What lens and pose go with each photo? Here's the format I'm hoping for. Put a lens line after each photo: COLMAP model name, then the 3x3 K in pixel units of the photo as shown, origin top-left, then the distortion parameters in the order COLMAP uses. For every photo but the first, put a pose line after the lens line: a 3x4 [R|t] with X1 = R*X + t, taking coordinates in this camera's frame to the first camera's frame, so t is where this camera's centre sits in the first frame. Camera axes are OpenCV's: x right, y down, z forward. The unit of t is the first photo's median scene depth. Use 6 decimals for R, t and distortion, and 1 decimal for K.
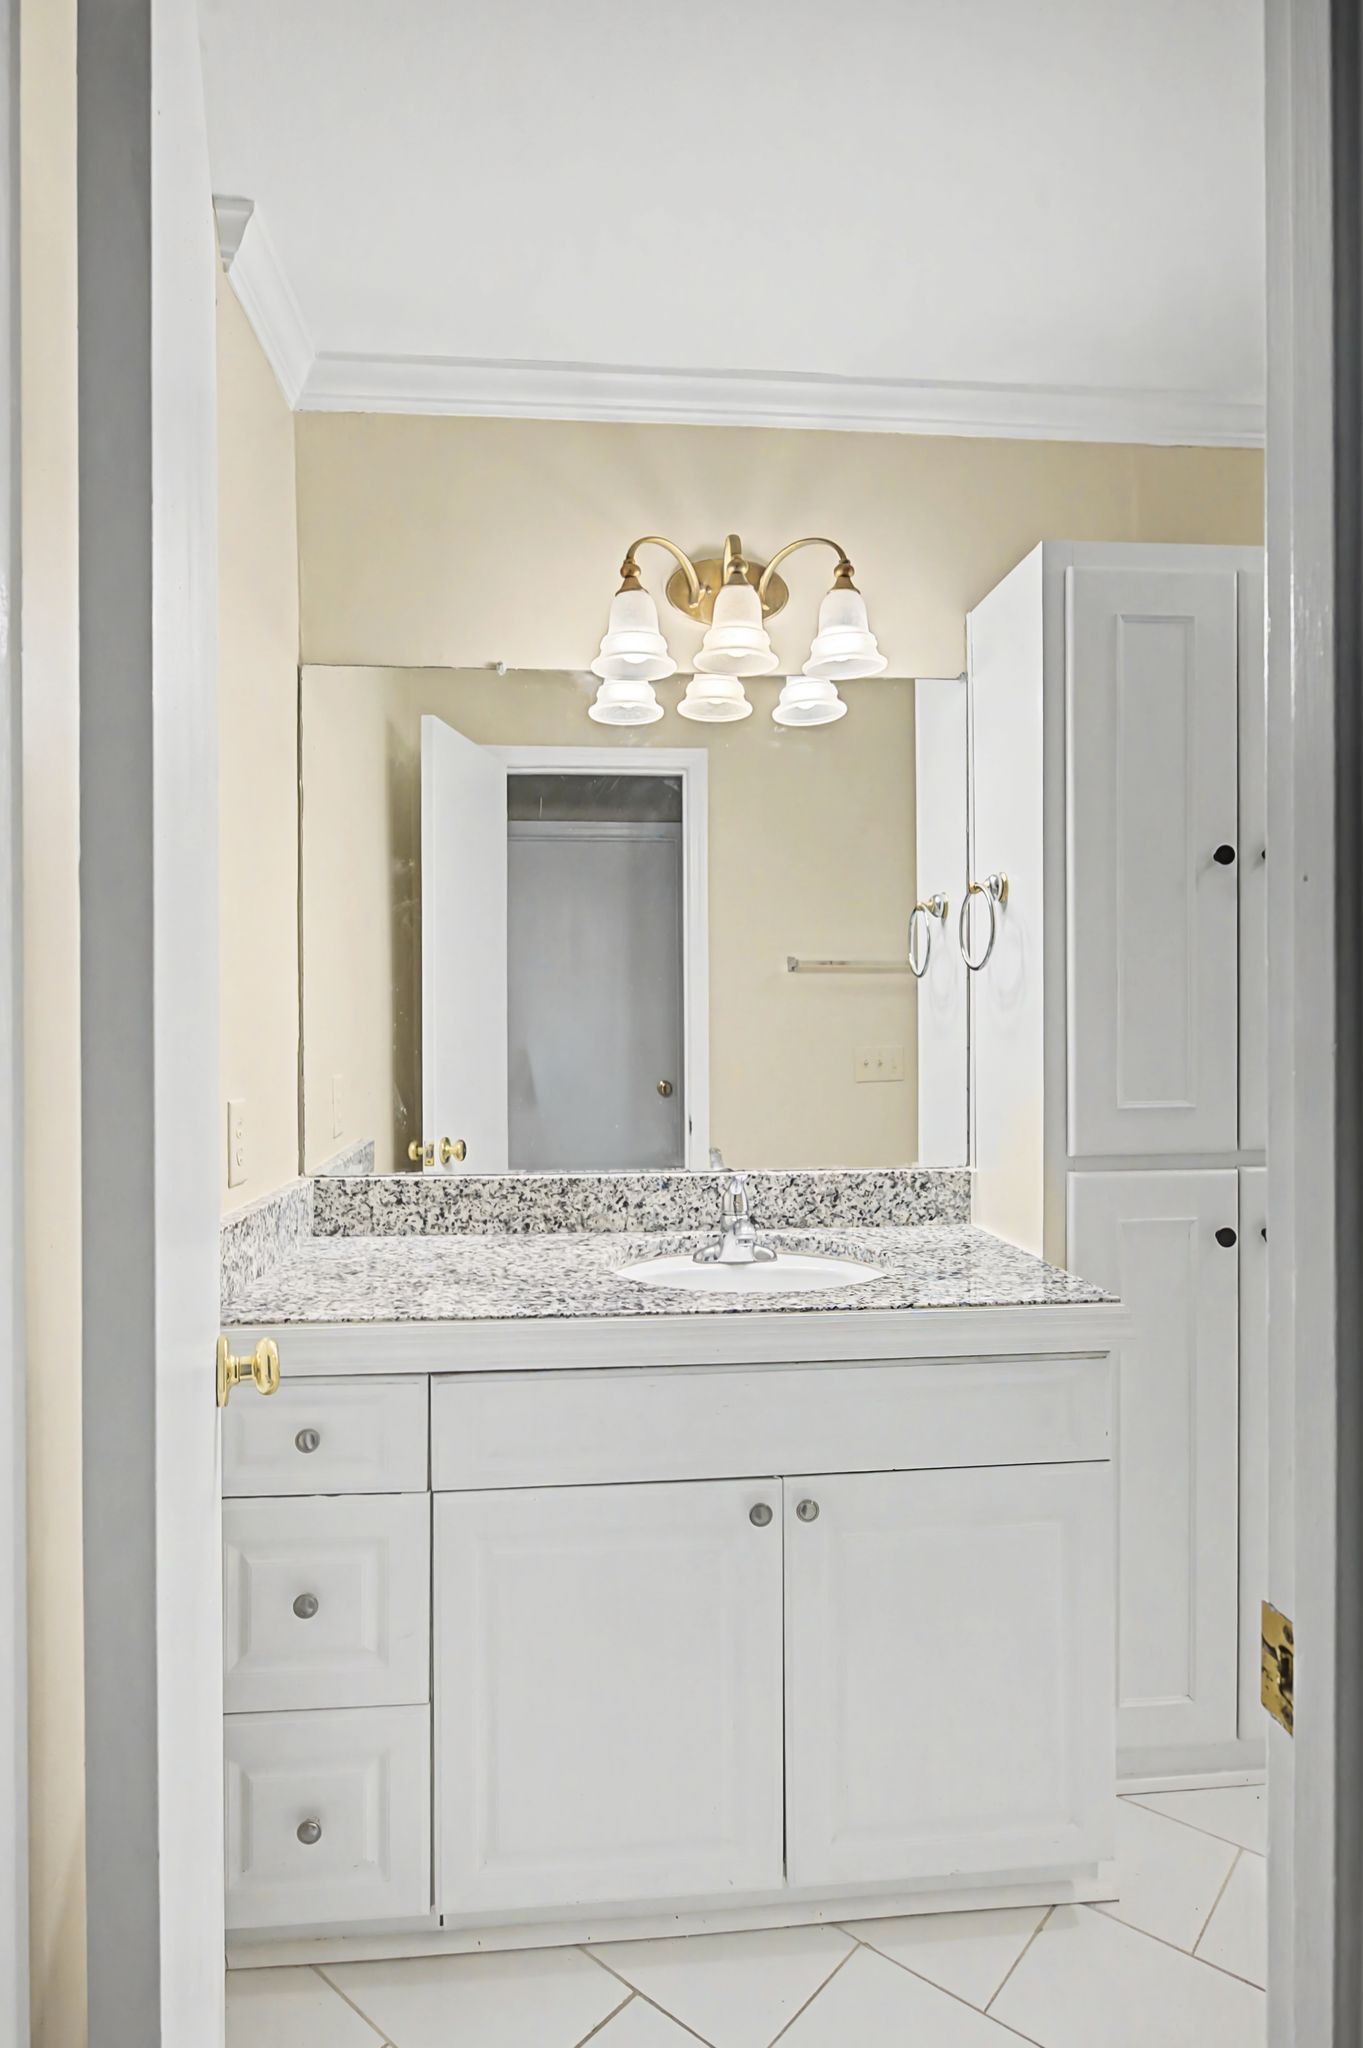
lens RADIAL K [[1064.0, 0, 687.5], [0, 1064.0, 1033.4], [0, 0, 1]] dist [-0.013730, 0.000374]
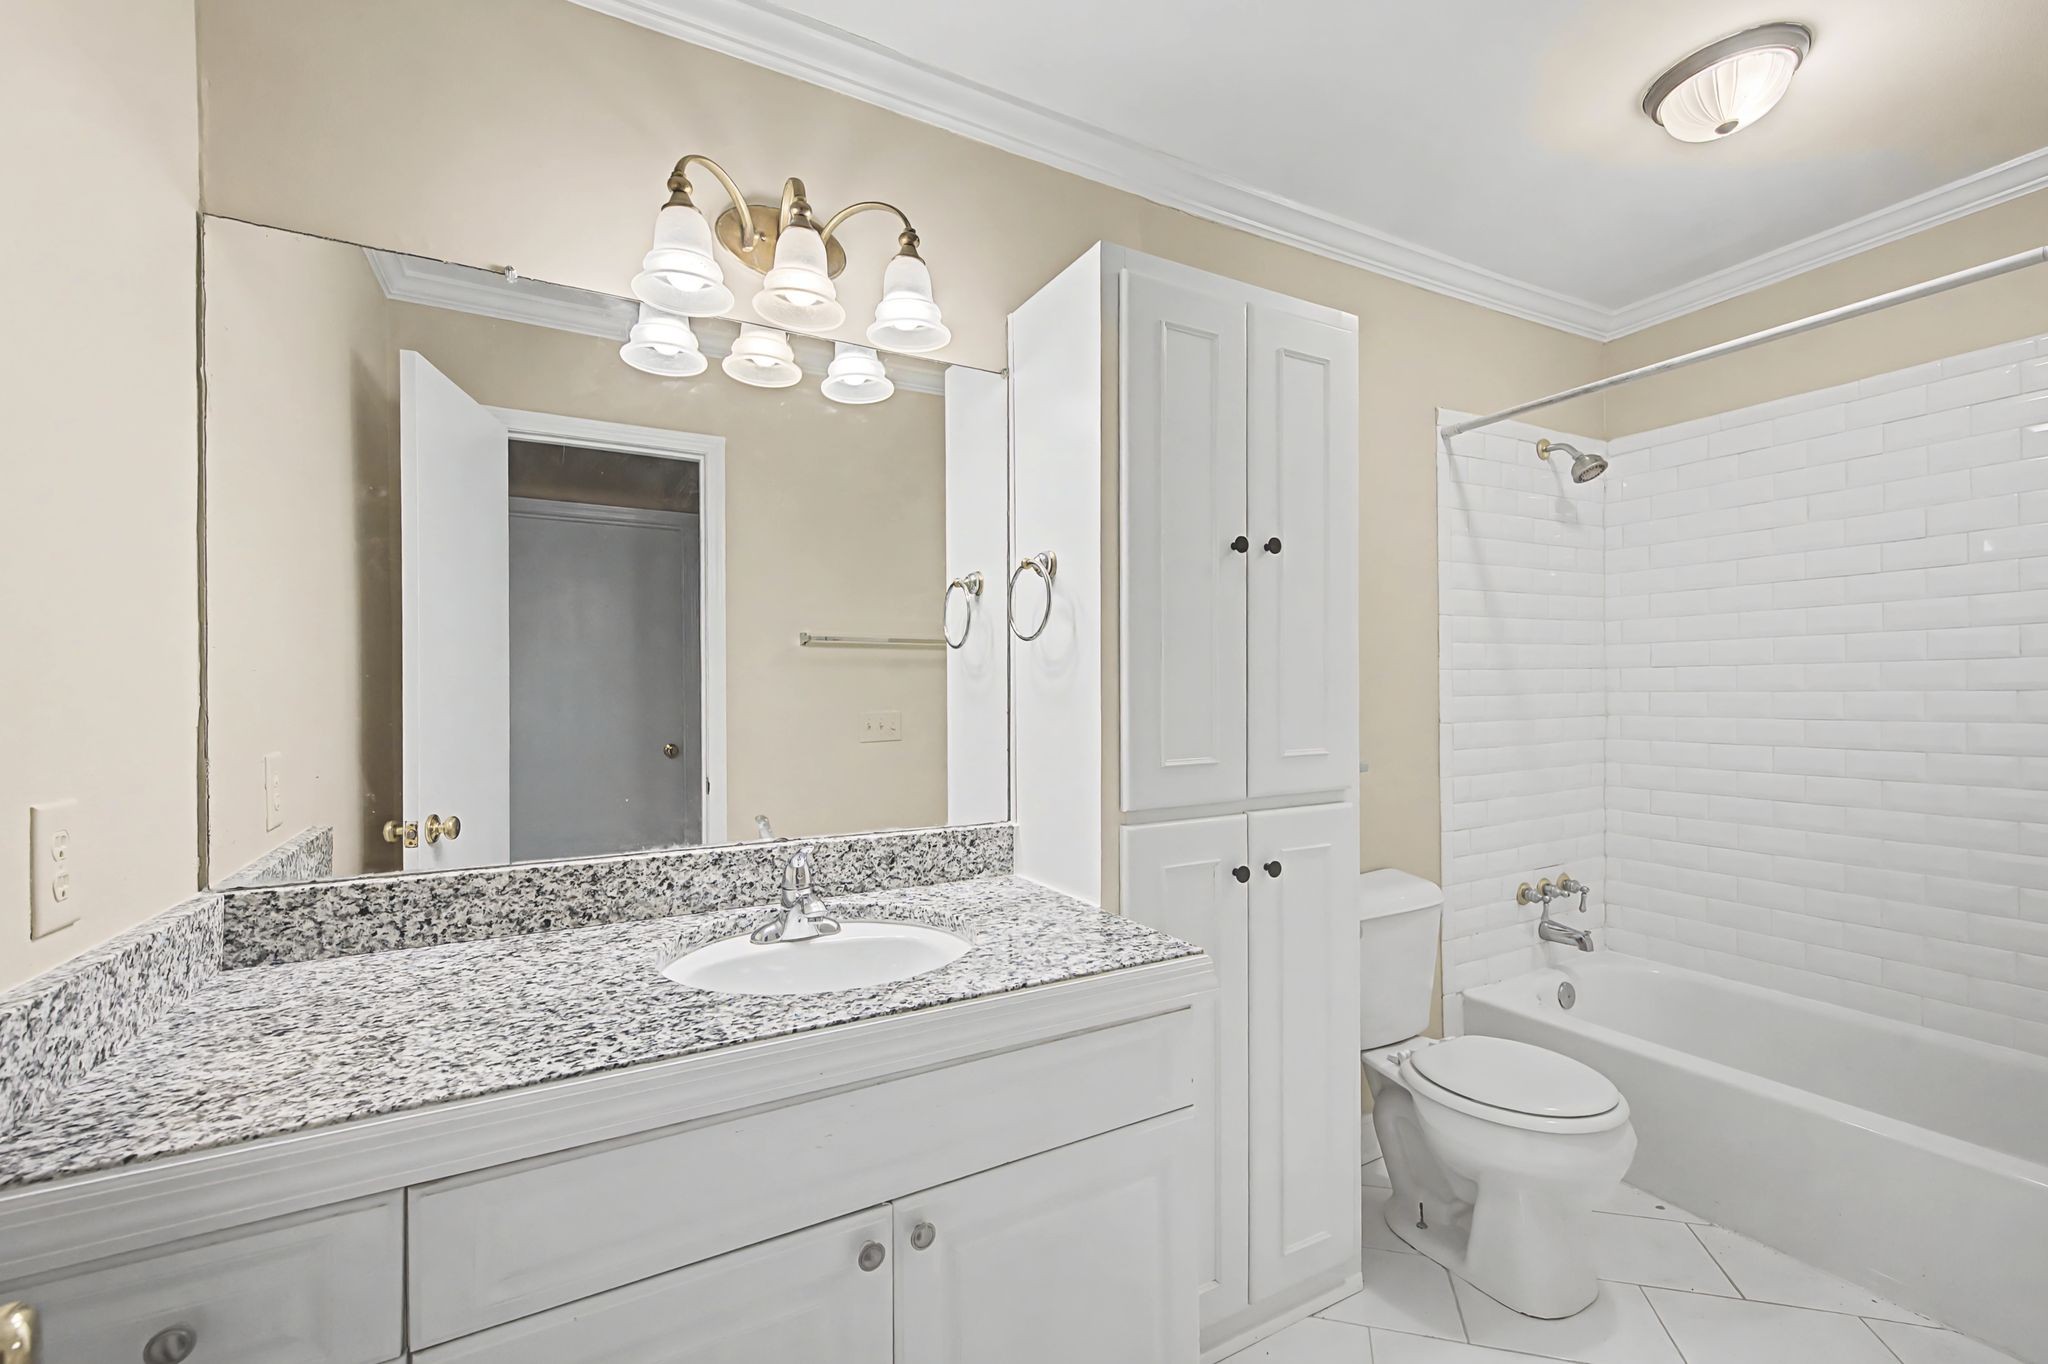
lens RADIAL K [[817.6, 0, 1022.6], [0, 817.6, 697.1], [0, 0, 1]] dist [0.007280, -0.003210]
pose [[0.921018, -0.001362, 0.389516, -0.054102], [0.003068, 0.999988, -0.003757, 0.000923], [-0.389507, 0.004656, 0.921012, 0.233830]]
